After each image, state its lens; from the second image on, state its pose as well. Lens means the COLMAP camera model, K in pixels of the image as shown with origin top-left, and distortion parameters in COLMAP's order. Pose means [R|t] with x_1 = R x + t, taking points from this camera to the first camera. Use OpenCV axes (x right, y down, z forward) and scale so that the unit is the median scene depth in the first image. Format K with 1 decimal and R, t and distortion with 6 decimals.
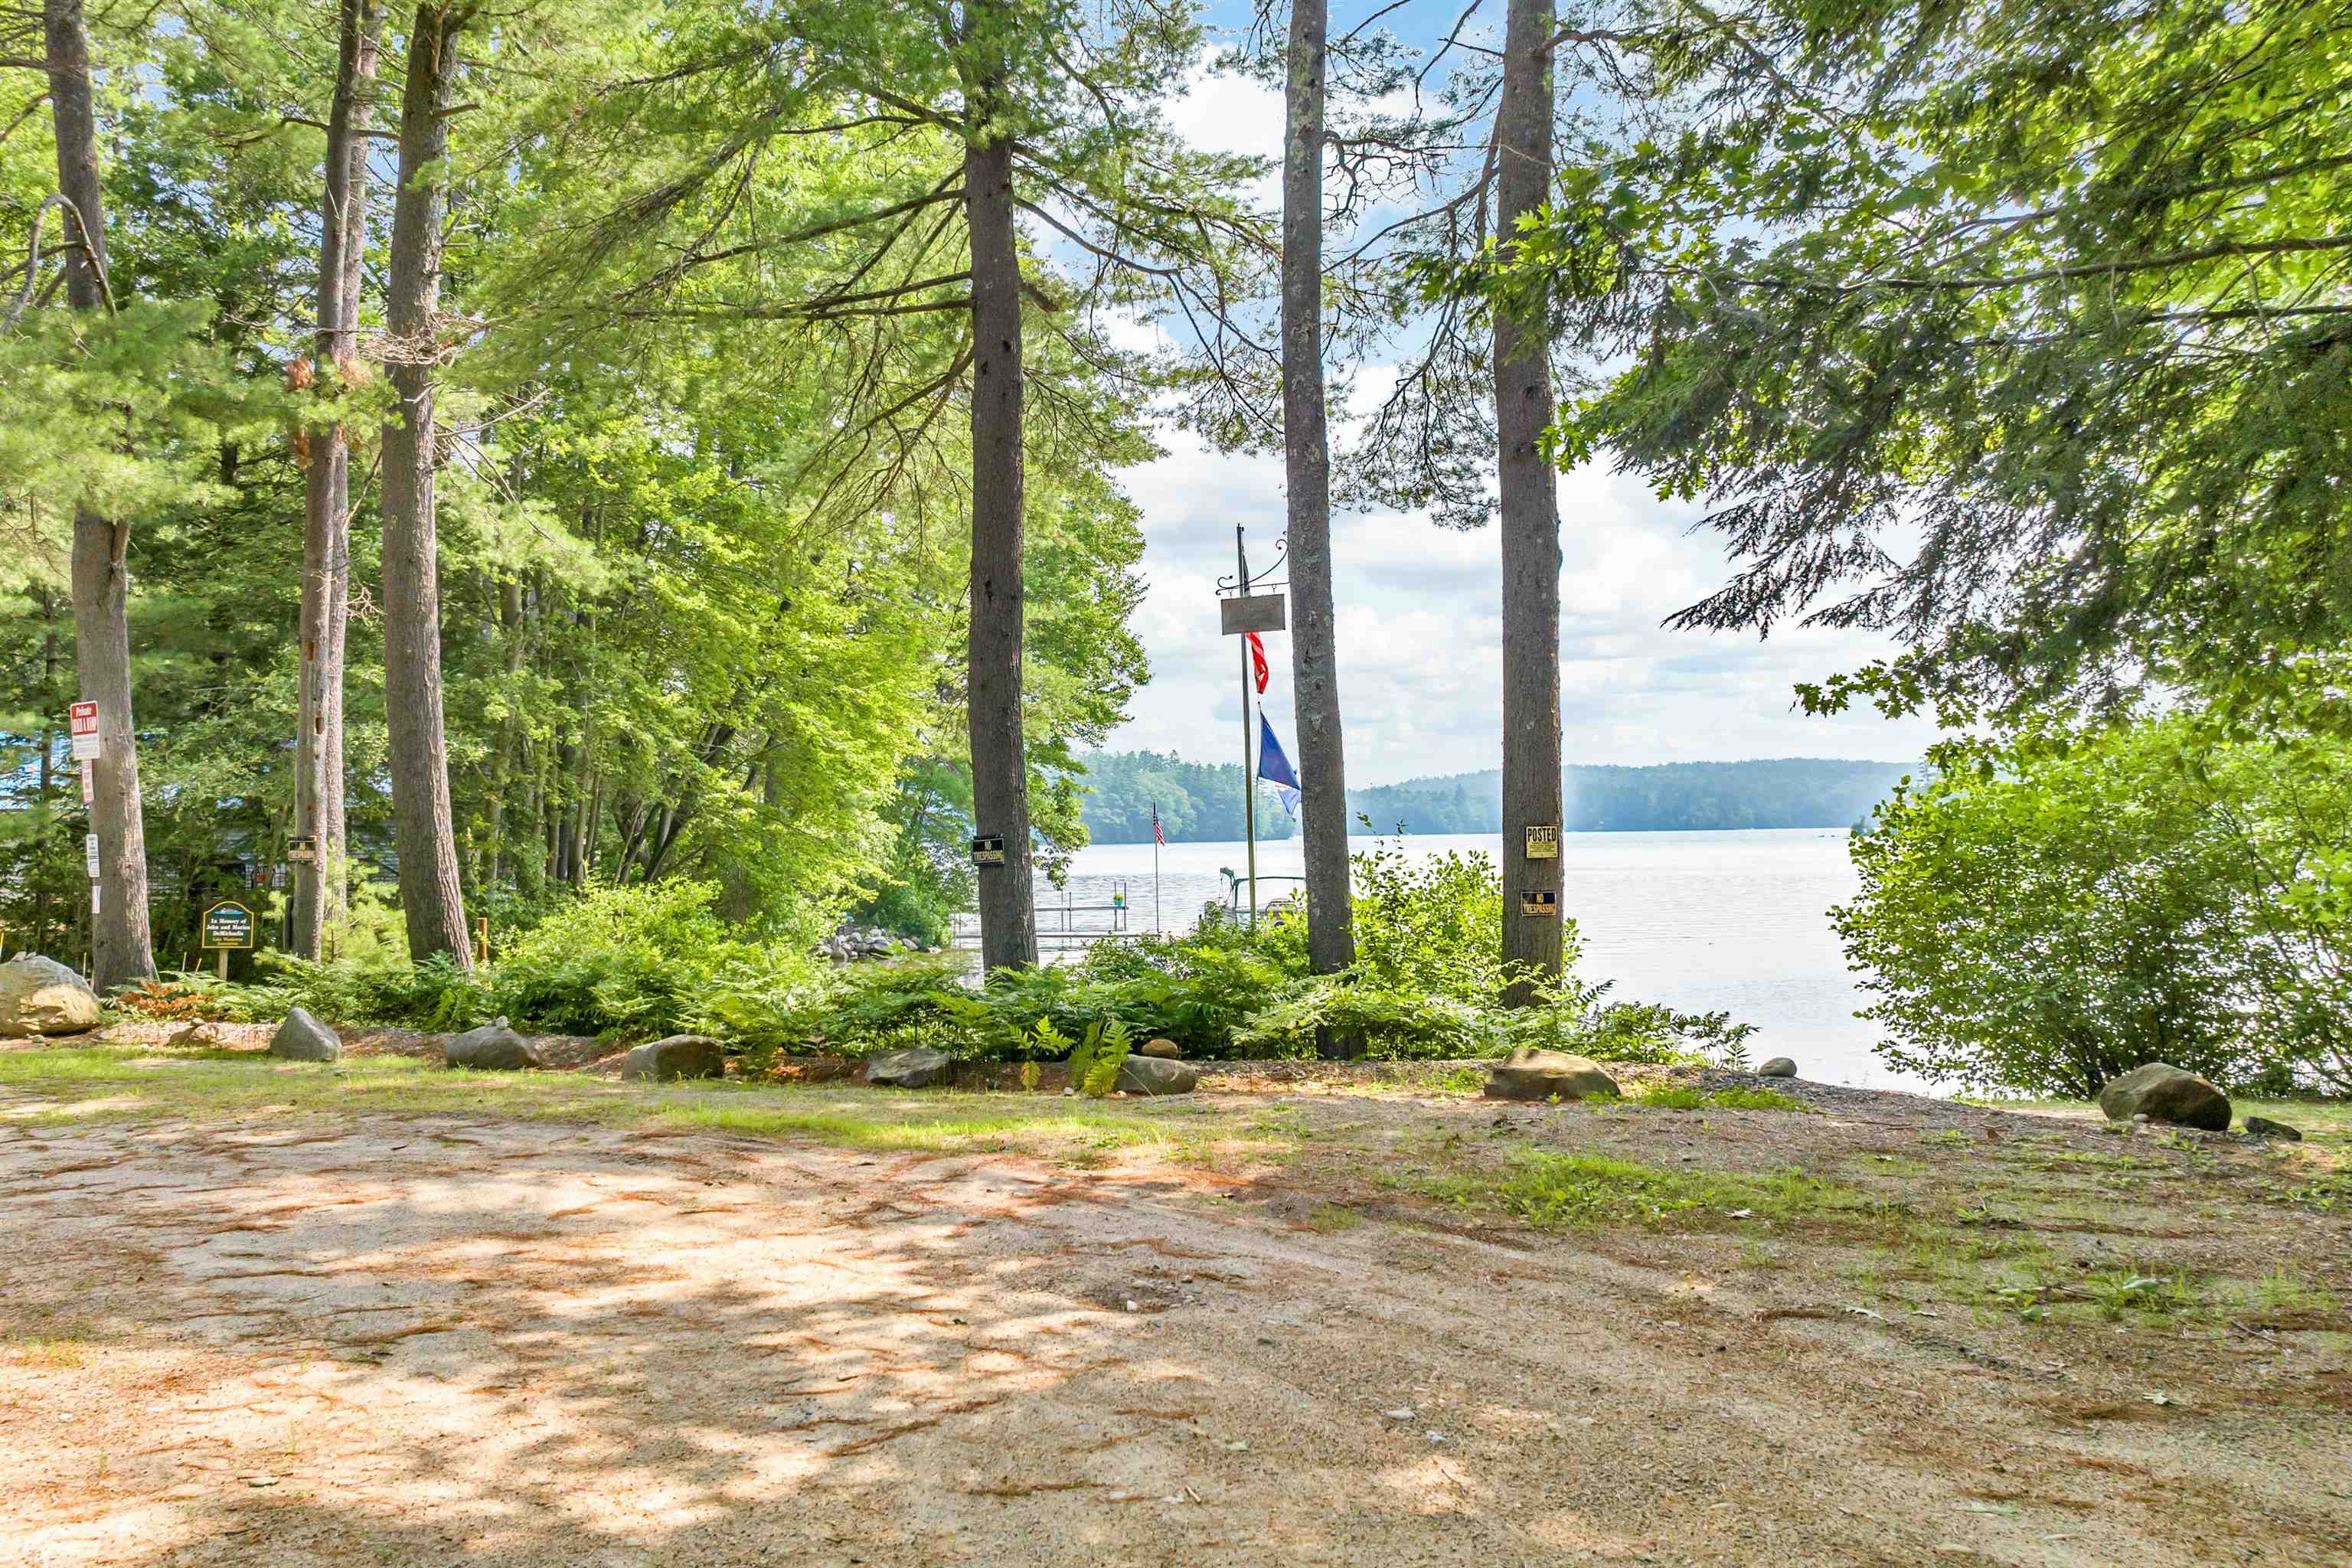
lens RADIAL K [[1774.9, 0, 1148.9], [0, 1774.9, 735.7], [0, 0, 1]] dist [-0.038122, 0.001966]
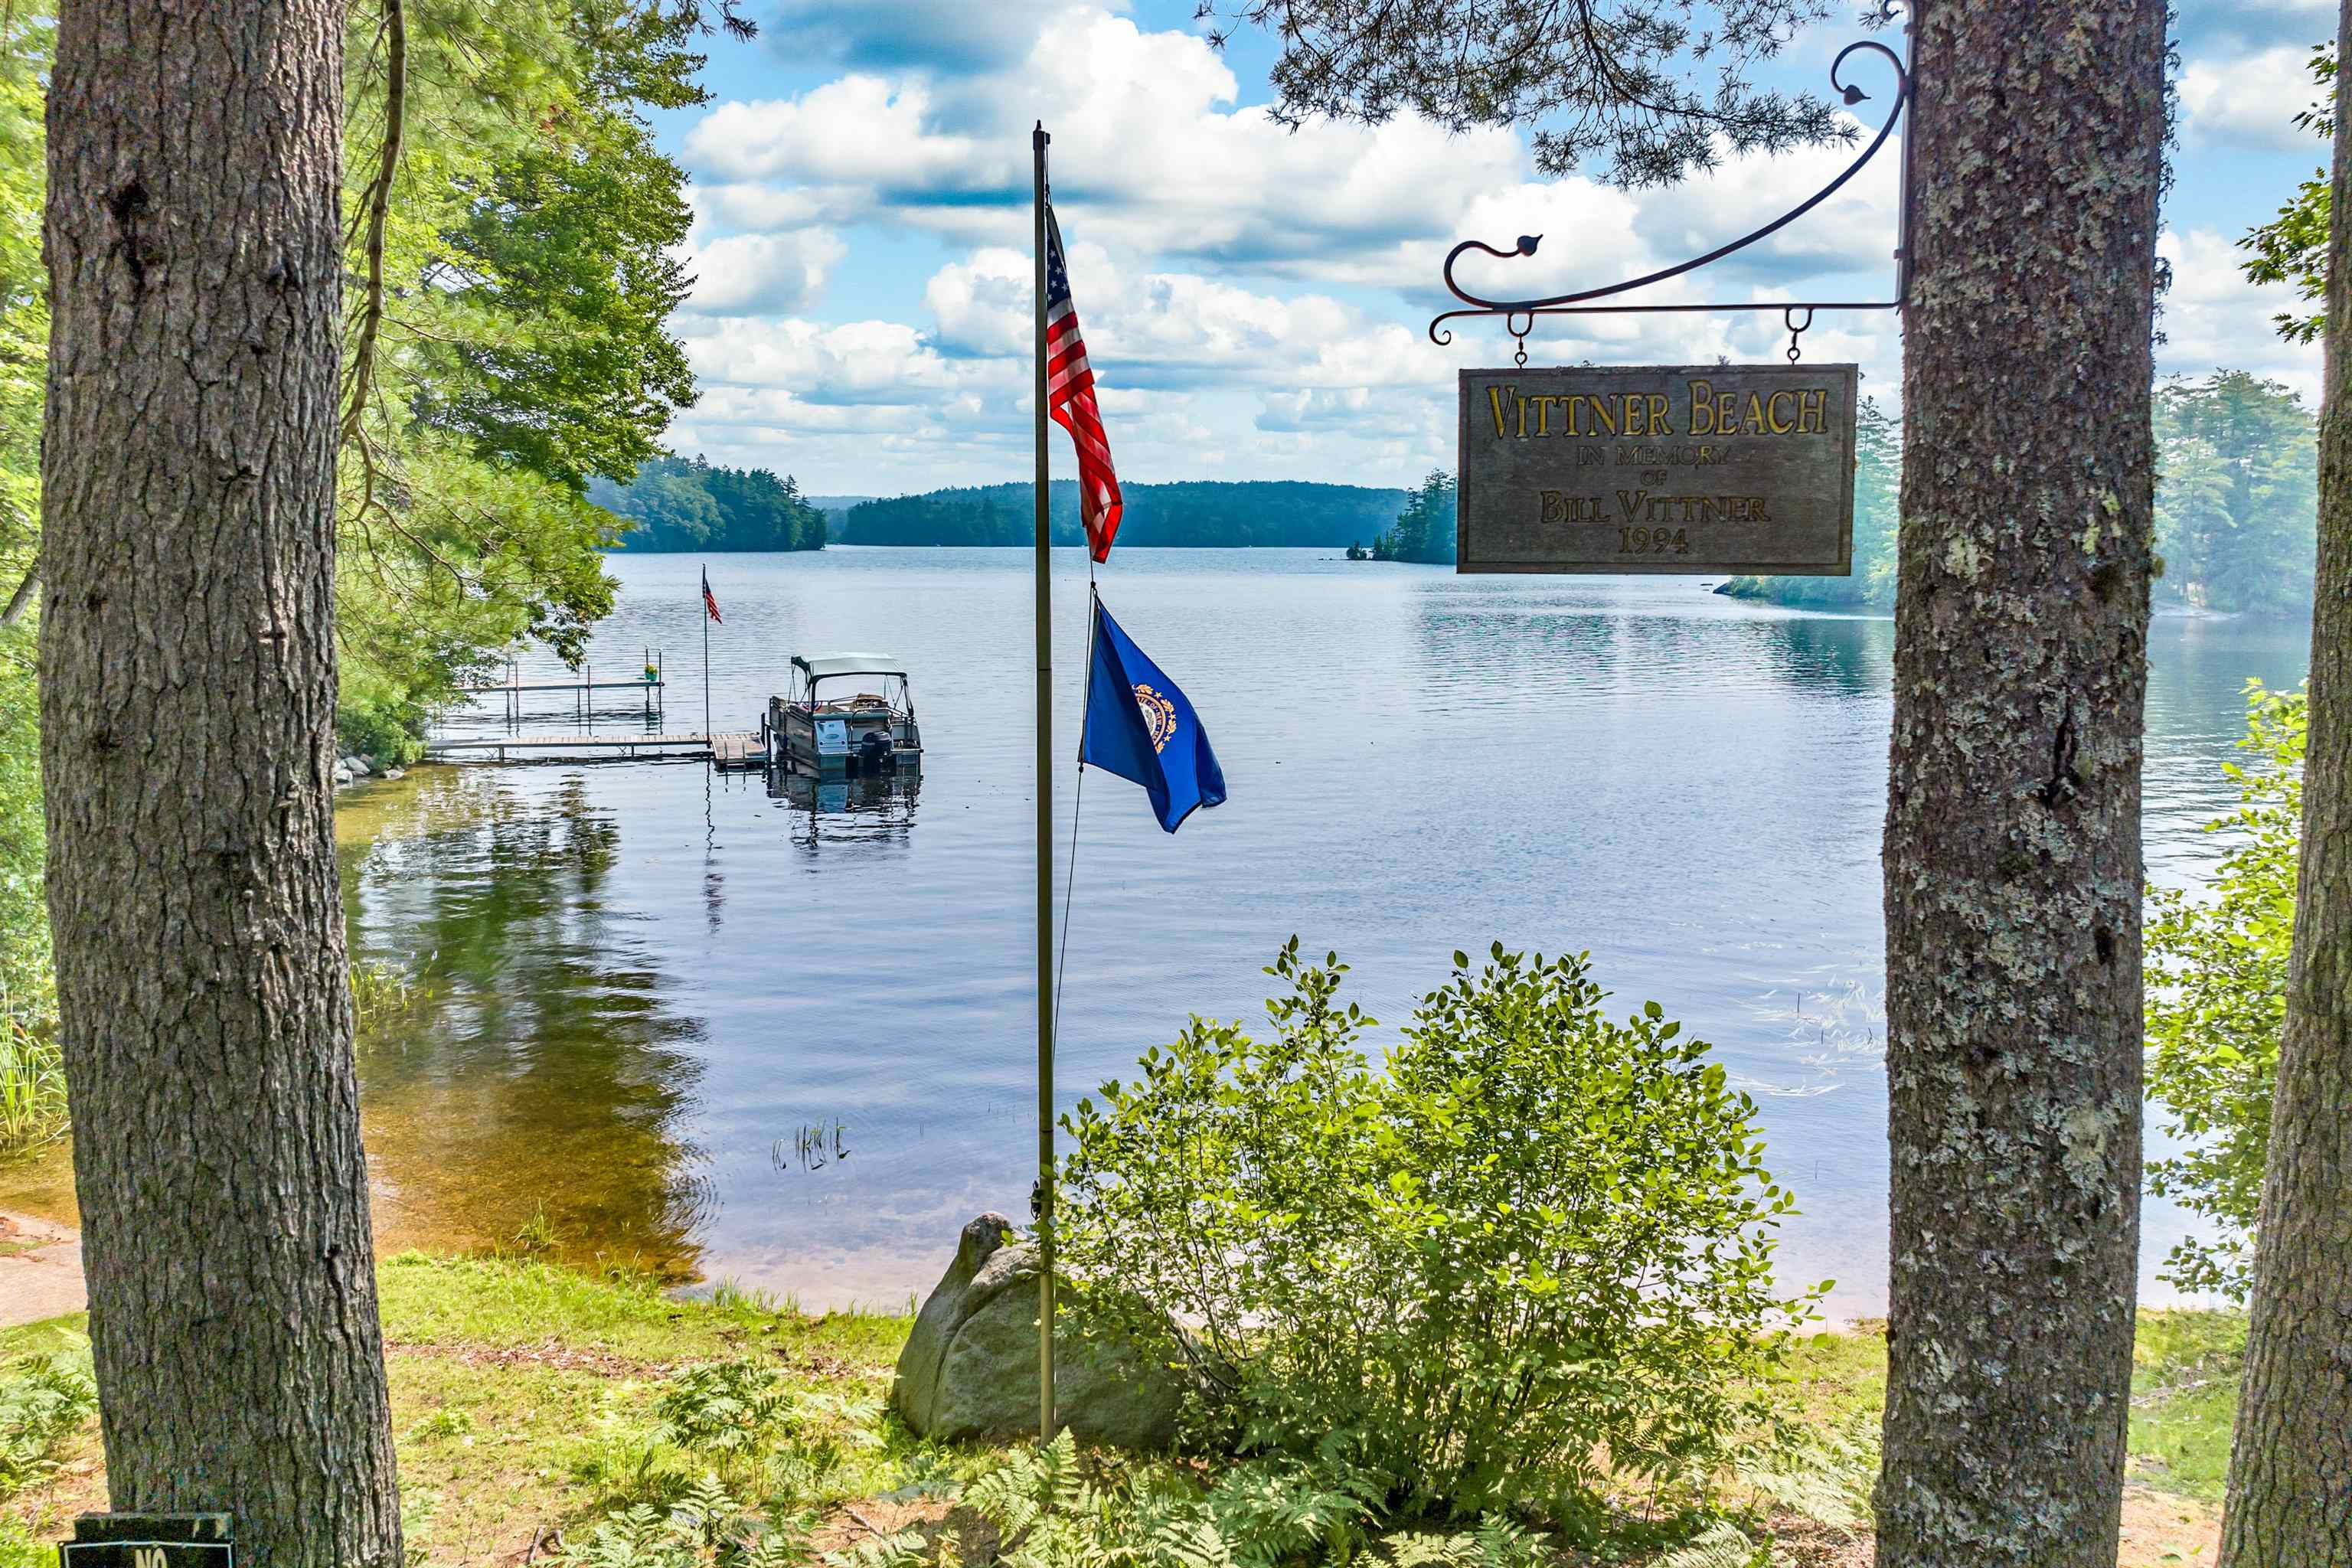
lens RADIAL K [[1774.9, 0, 1148.9], [0, 1774.9, 735.7], [0, 0, 1]] dist [-0.038122, 0.001966]
pose [[0.965750, 0.001553, 0.259468, -0.009276], [-0.043250, 0.986956, 0.155070, -0.017601], [-0.255843, -0.160981, 0.953221, 0.219399]]
